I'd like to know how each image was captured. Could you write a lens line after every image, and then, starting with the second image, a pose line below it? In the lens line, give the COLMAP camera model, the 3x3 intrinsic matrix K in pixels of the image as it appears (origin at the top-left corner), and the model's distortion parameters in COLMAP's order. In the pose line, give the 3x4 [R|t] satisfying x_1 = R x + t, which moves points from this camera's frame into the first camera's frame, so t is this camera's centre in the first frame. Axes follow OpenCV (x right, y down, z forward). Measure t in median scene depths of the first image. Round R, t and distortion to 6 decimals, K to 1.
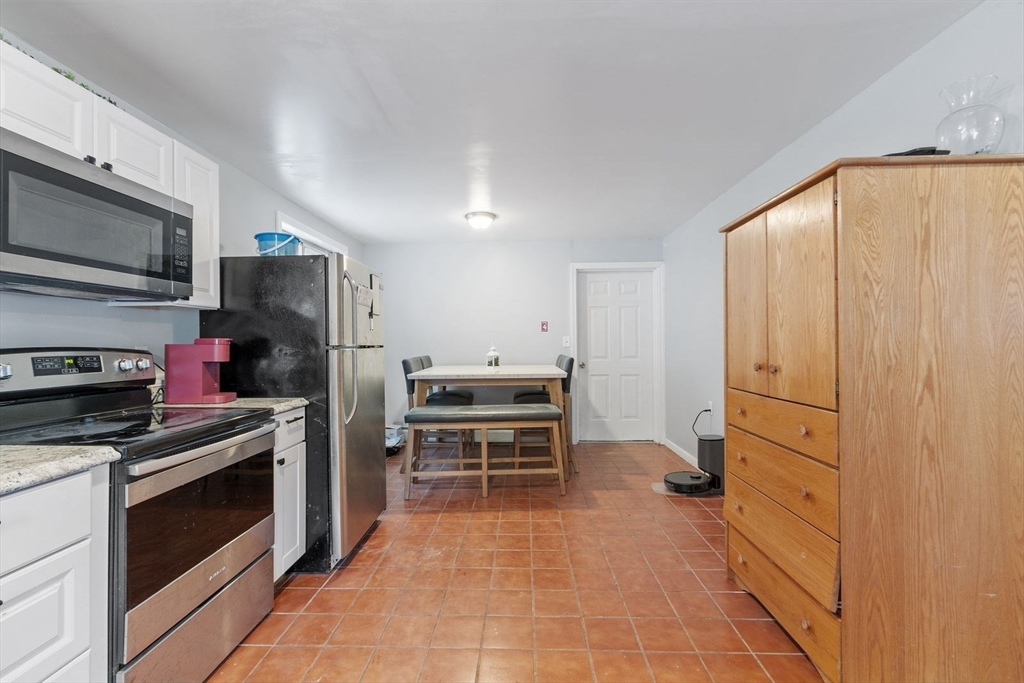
lens RADIAL K [[458.7, 0, 507.8], [0, 458.7, 341.4], [0, 0, 1]] dist [0.000867, -0.000397]
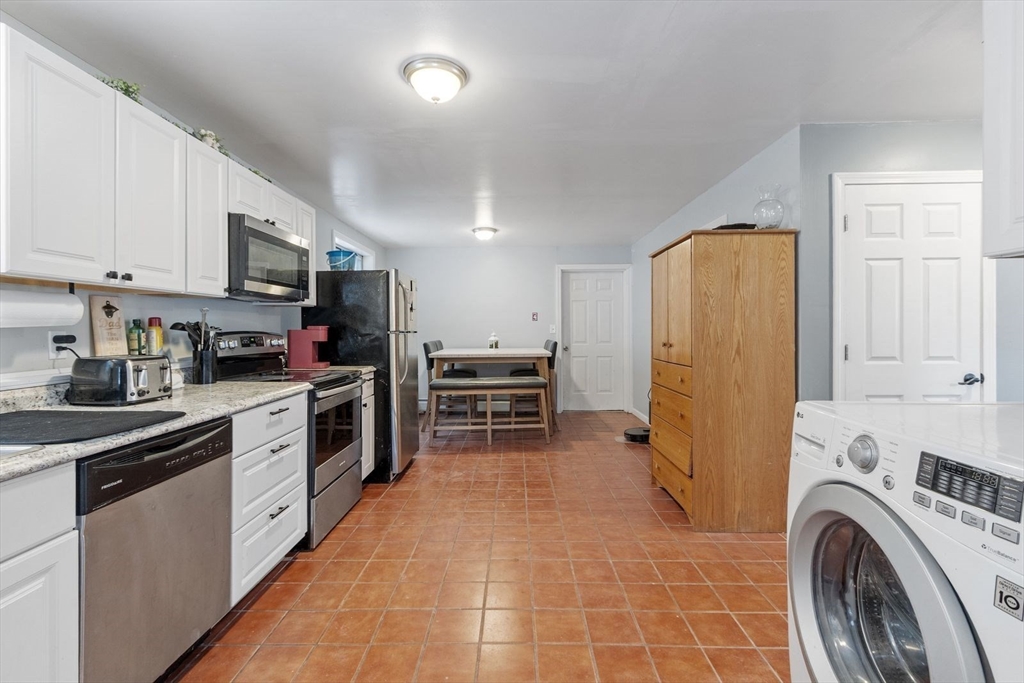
lens RADIAL K [[458.7, 0, 509.4], [0, 458.7, 330.9], [0, 0, 1]] dist [0.000867, -0.000397]
pose [[0.999766, 0.002244, 0.021530, -0.026542], [-0.002332, 0.999989, 0.004037, 0.001607], [-0.021521, -0.004086, 0.999760, -0.408085]]
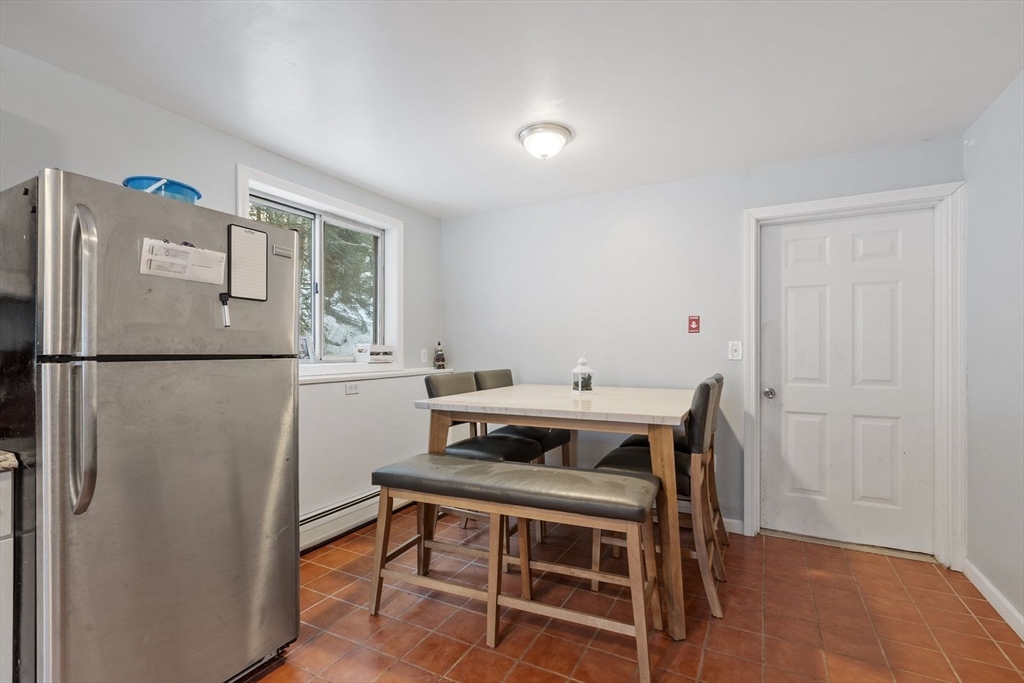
lens RADIAL K [[458.7, 0, 520.6], [0, 458.7, 348.8], [0, 0, 1]] dist [0.000867, -0.000397]
pose [[0.893668, 0.007363, -0.448668, 0.269394], [-0.007209, 0.999972, 0.002051, -0.001275], [0.448671, 0.001401, 0.893696, 0.699572]]
